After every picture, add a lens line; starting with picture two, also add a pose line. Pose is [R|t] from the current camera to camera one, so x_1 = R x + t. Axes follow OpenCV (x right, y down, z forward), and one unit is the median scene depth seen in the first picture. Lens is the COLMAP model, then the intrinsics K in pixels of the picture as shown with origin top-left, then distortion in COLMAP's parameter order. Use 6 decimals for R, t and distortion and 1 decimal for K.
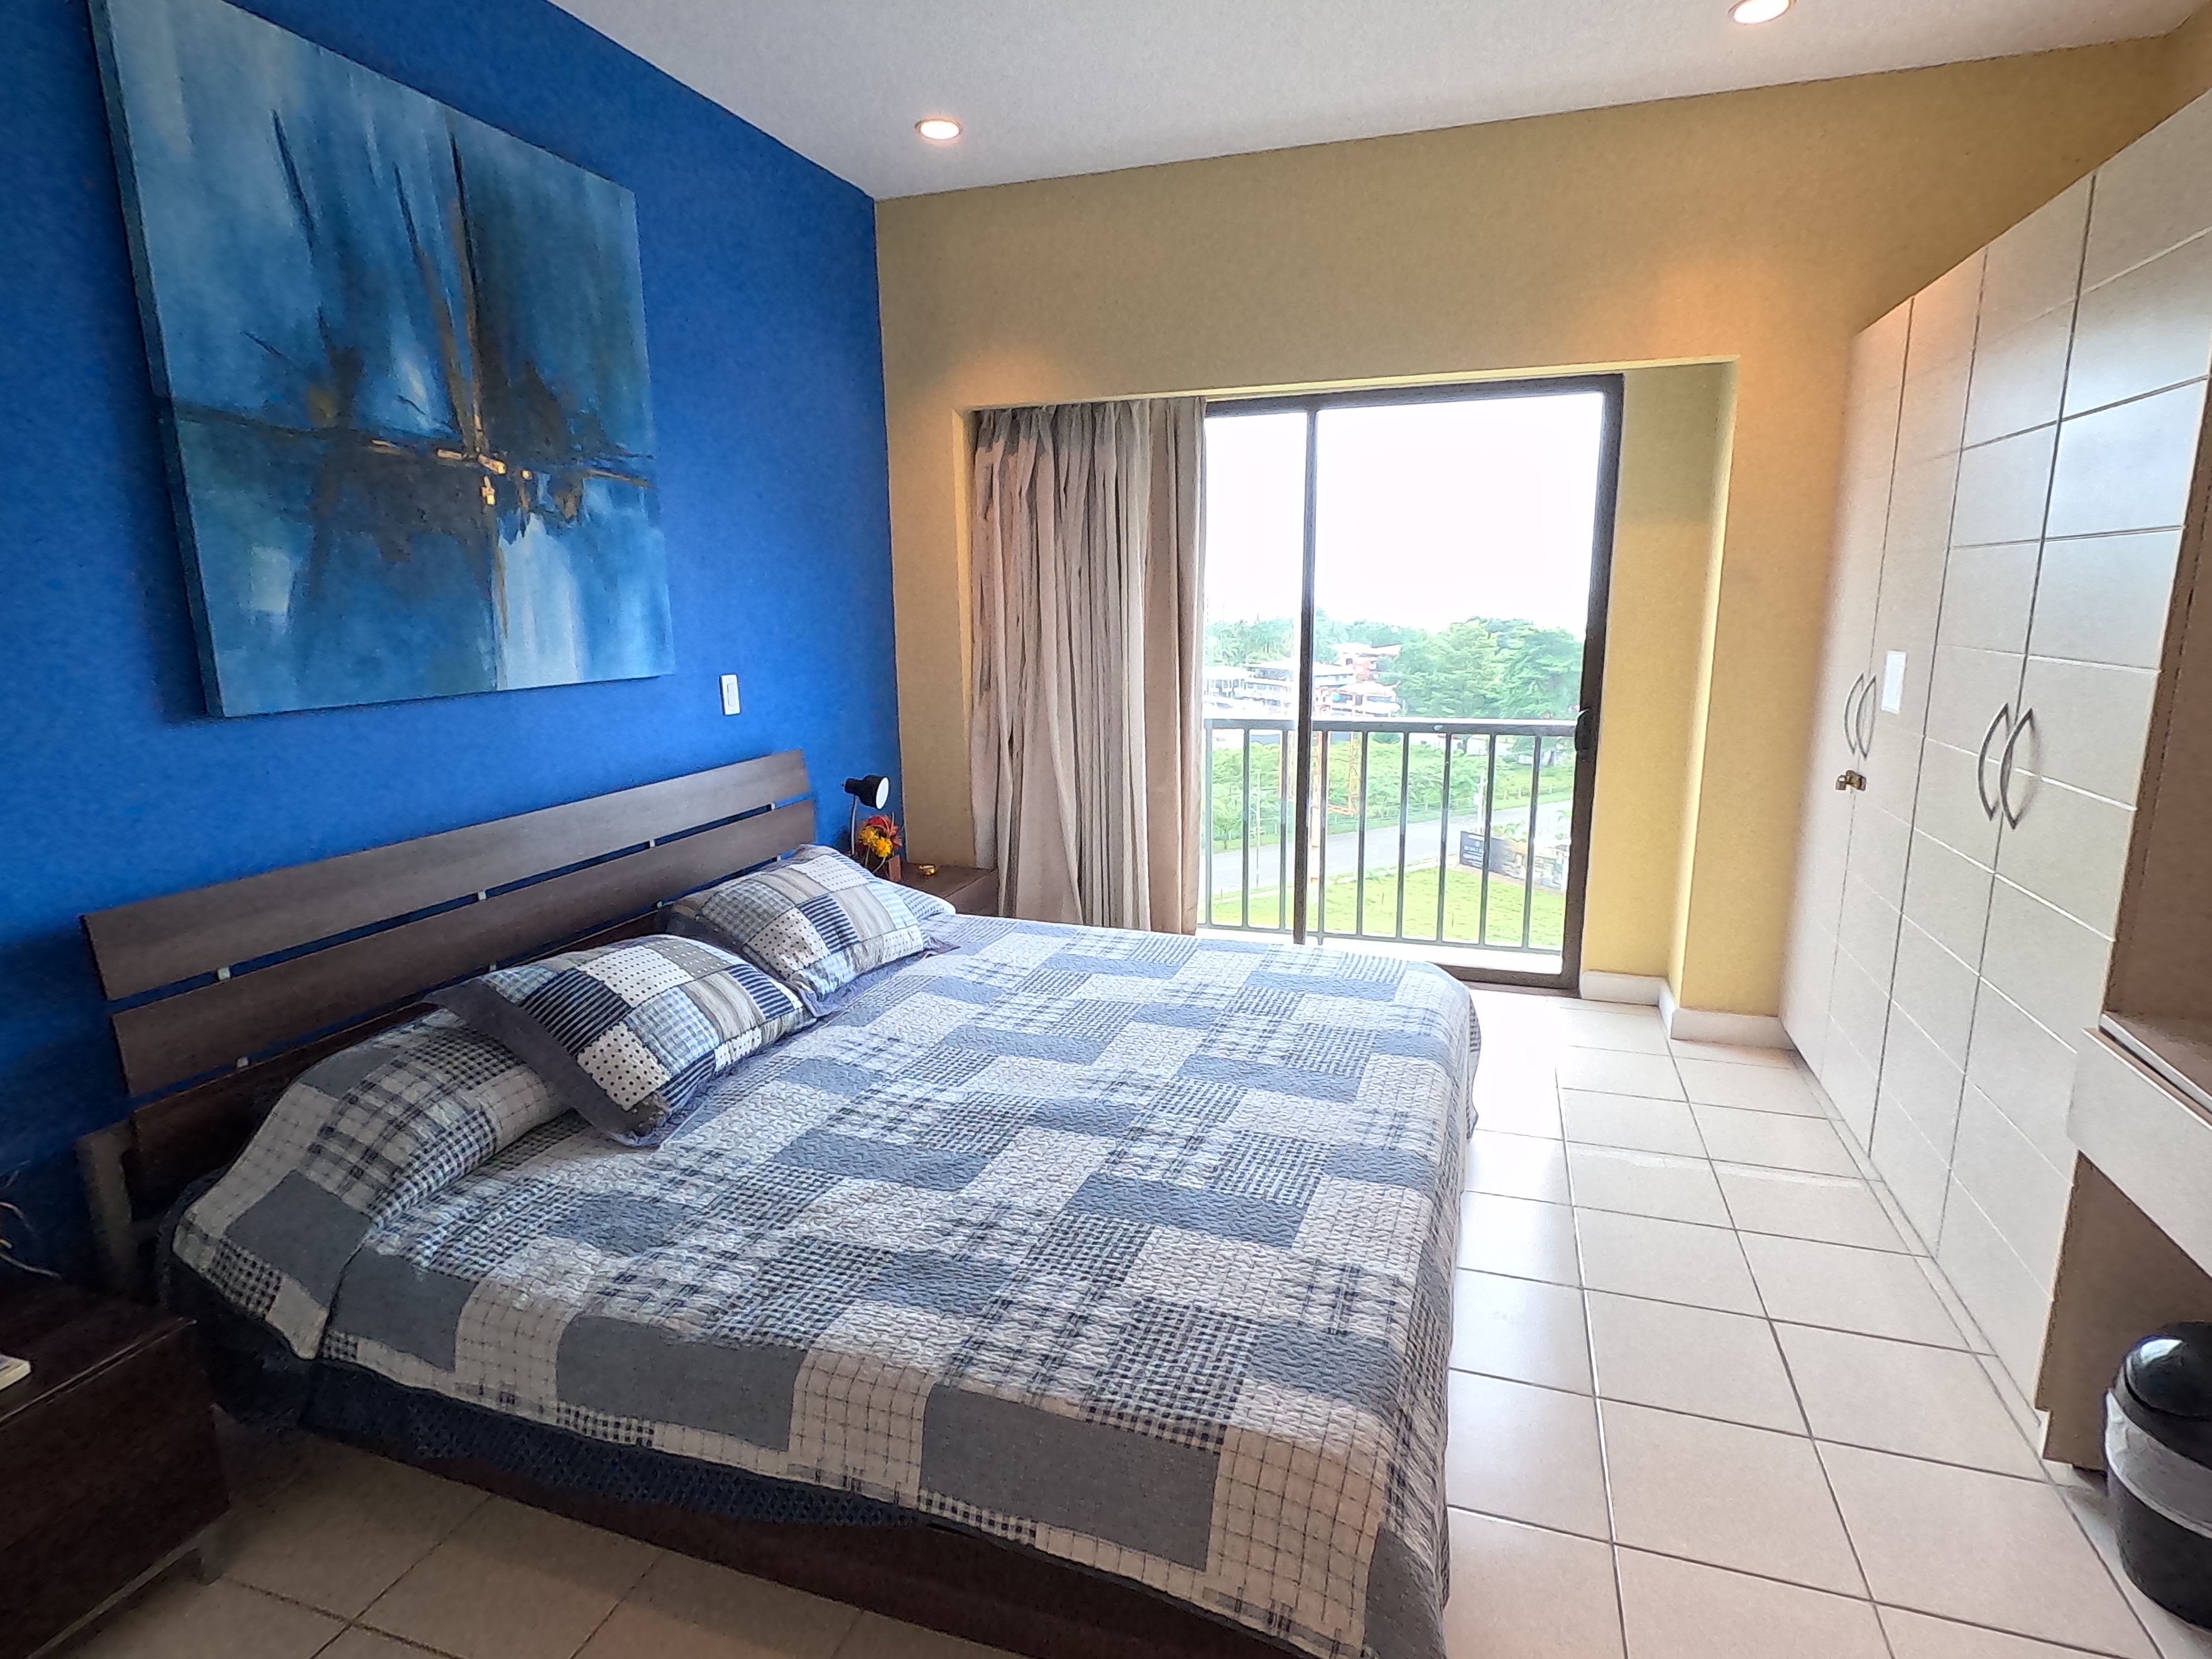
lens RADIAL K [[1156.9, 0, 1109.9], [0, 1156.9, 826.3], [0, 0, 1]] dist [0.009436, -0.008364]
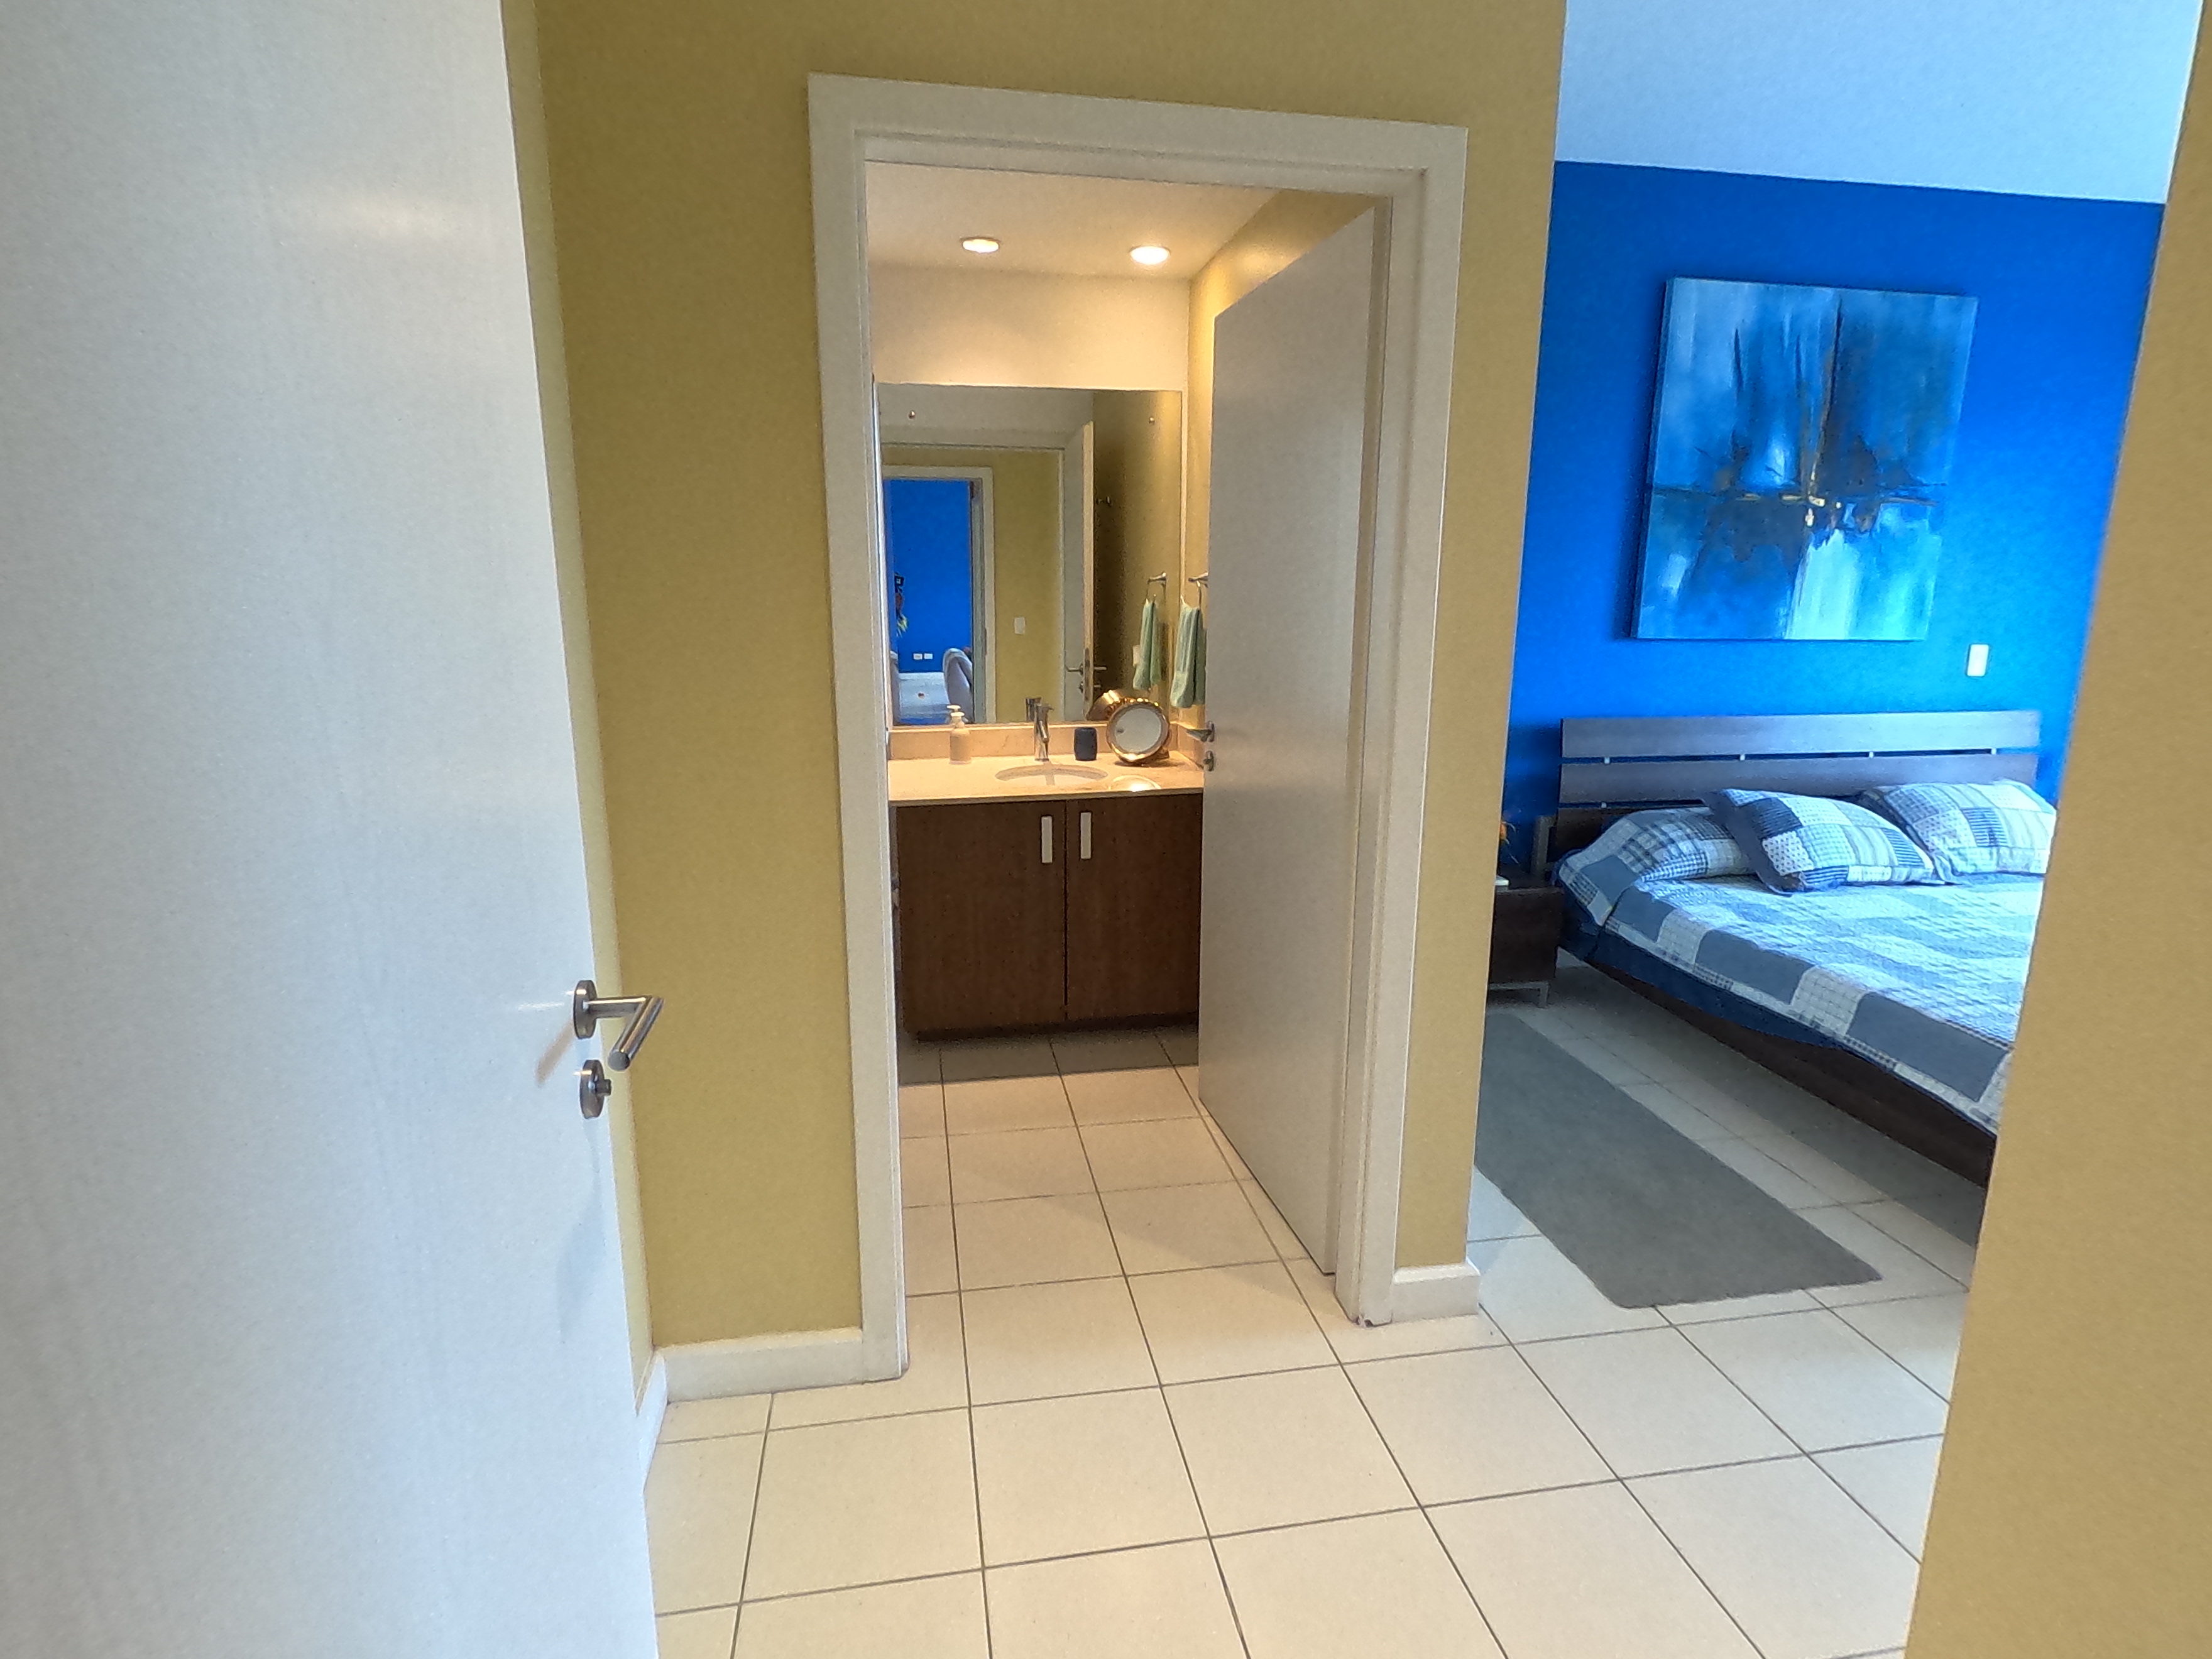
lens RADIAL K [[1156.9, 0, 1100.3], [0, 1156.9, 829.2], [0, 0, 1]] dist [0.009436, -0.008364]
pose [[0.469624, 0.201518, -0.859560, 0.532935], [-0.186957, 0.974221, 0.126255, 0.131339], [0.862845, 0.101408, 0.495193, -0.687583]]
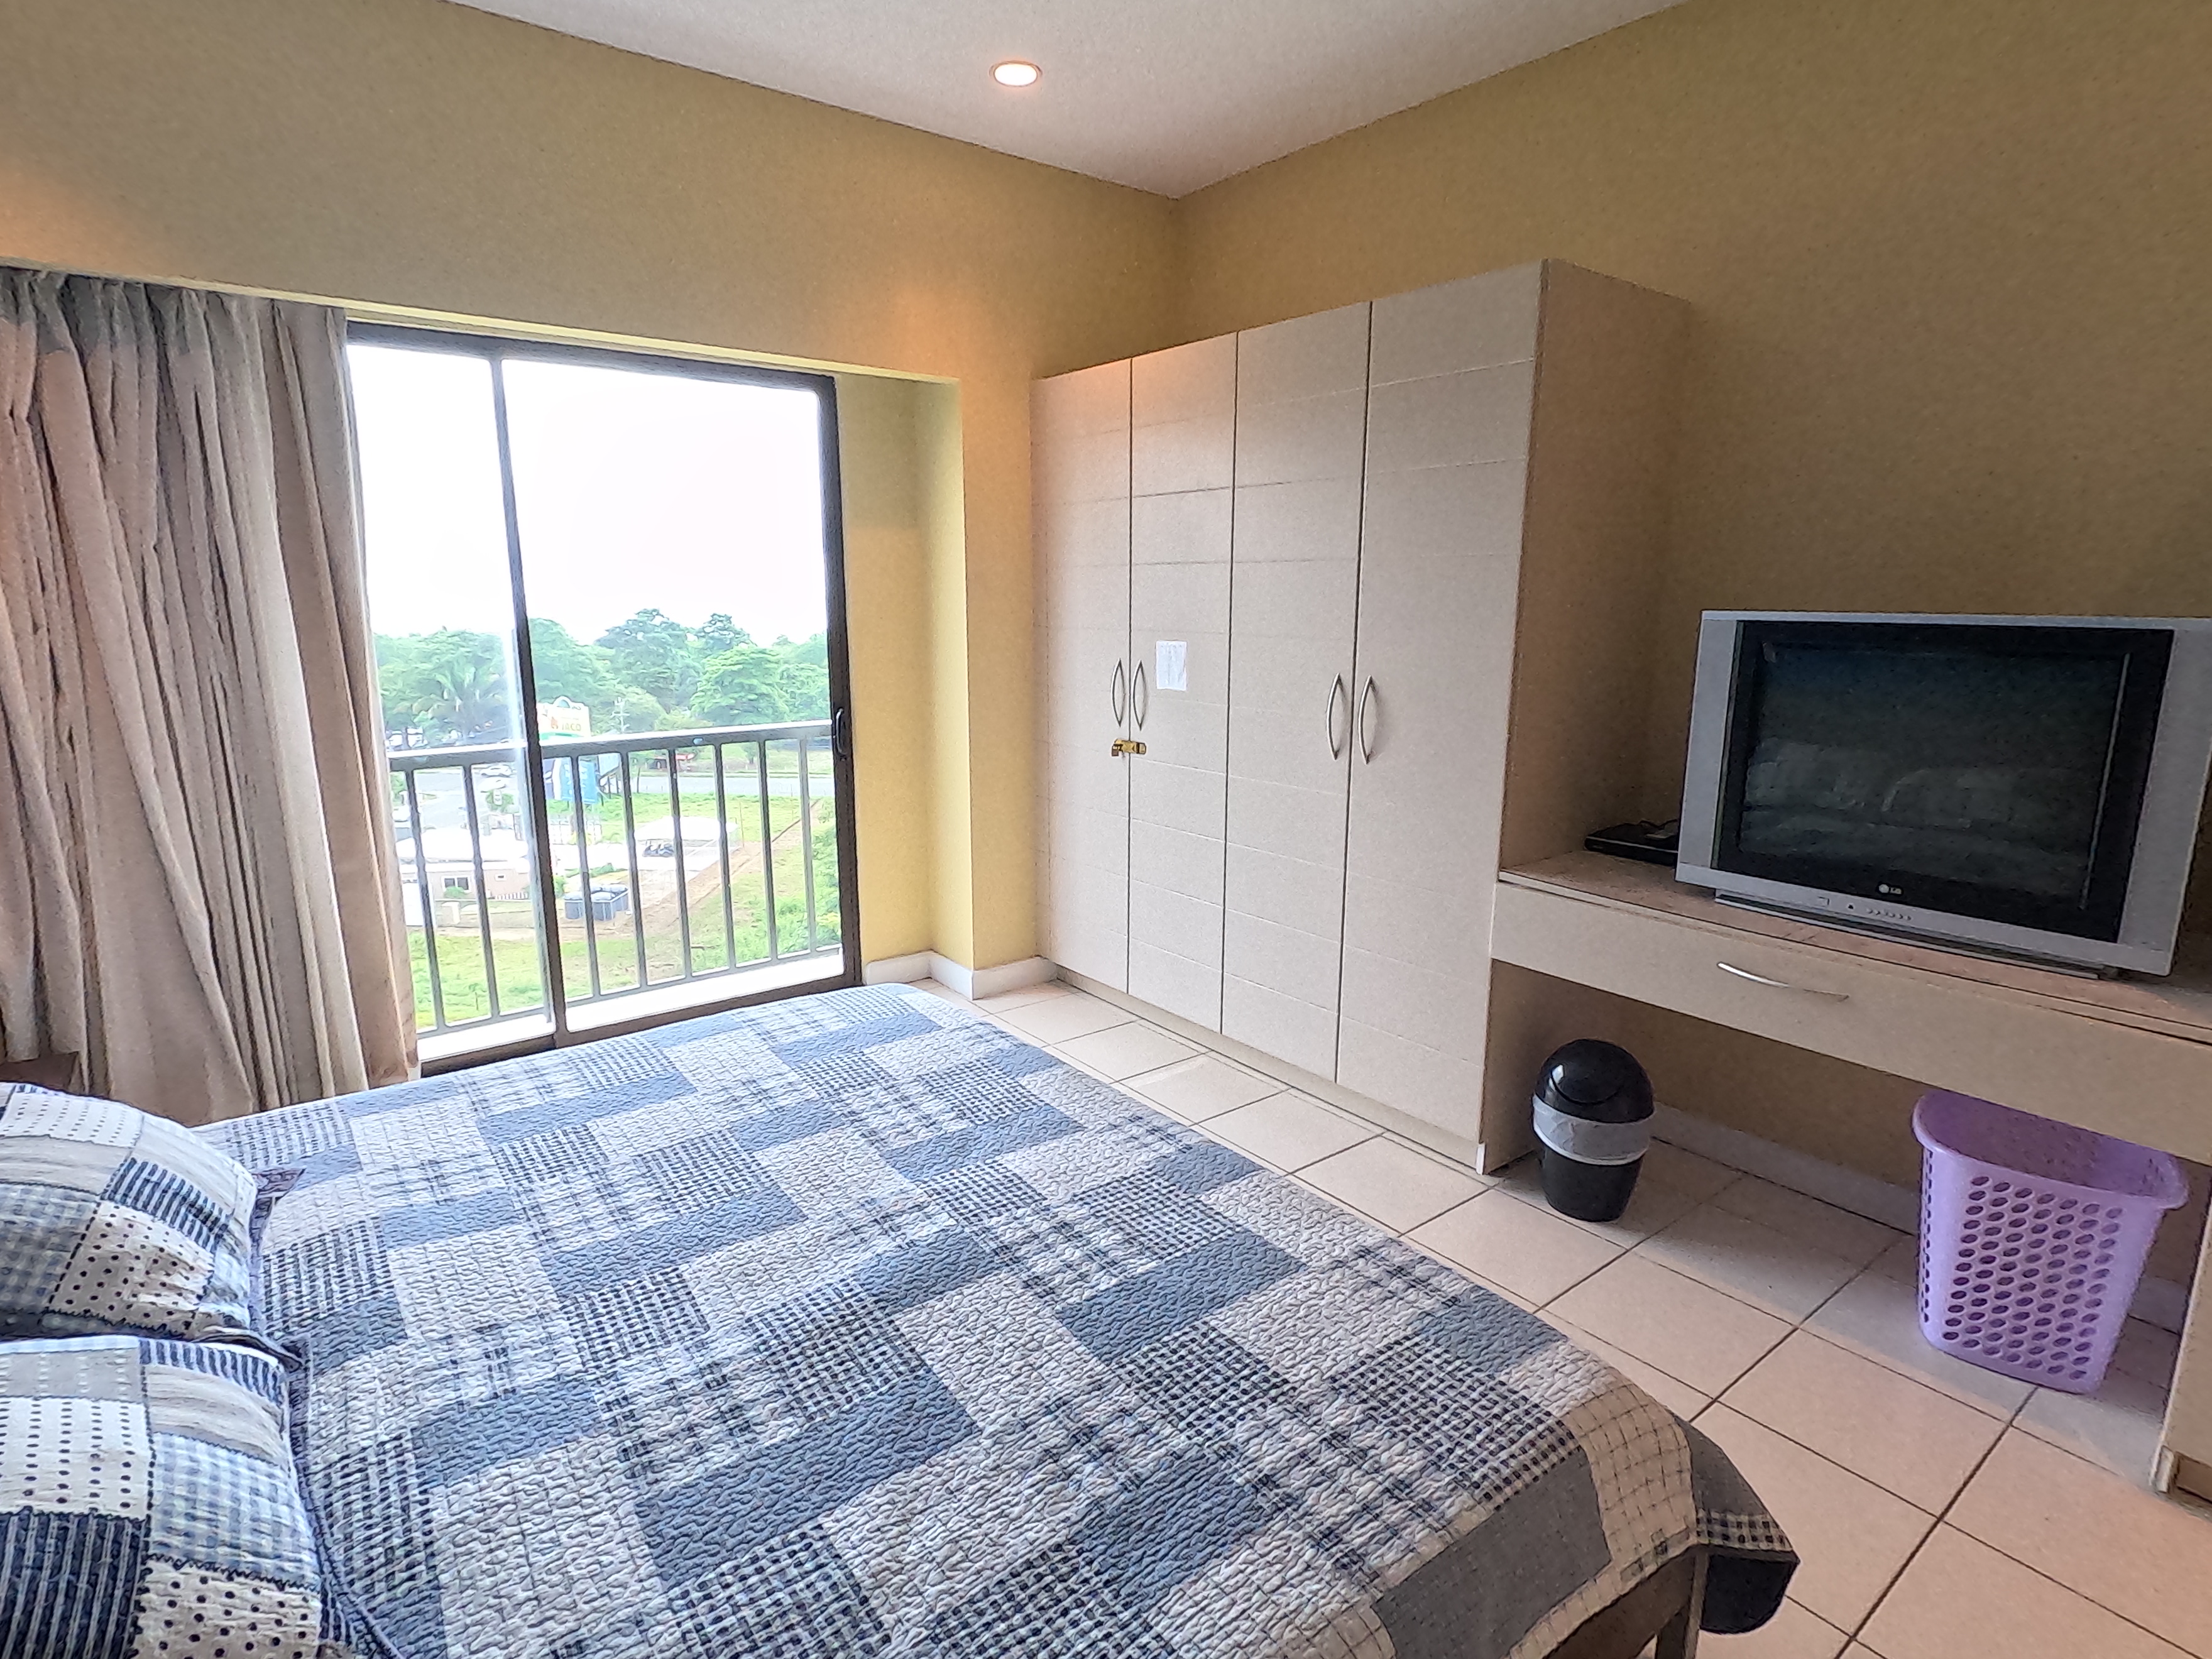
lens RADIAL K [[1156.9, 0, 1109.2], [0, 1156.9, 824.4], [0, 0, 1]] dist [0.009436, -0.008364]
pose [[0.555519, -0.152826, 0.817339, -0.495677], [0.156070, 0.984659, 0.078036, -0.073456], [-0.816725, 0.084211, 0.570849, 0.408578]]
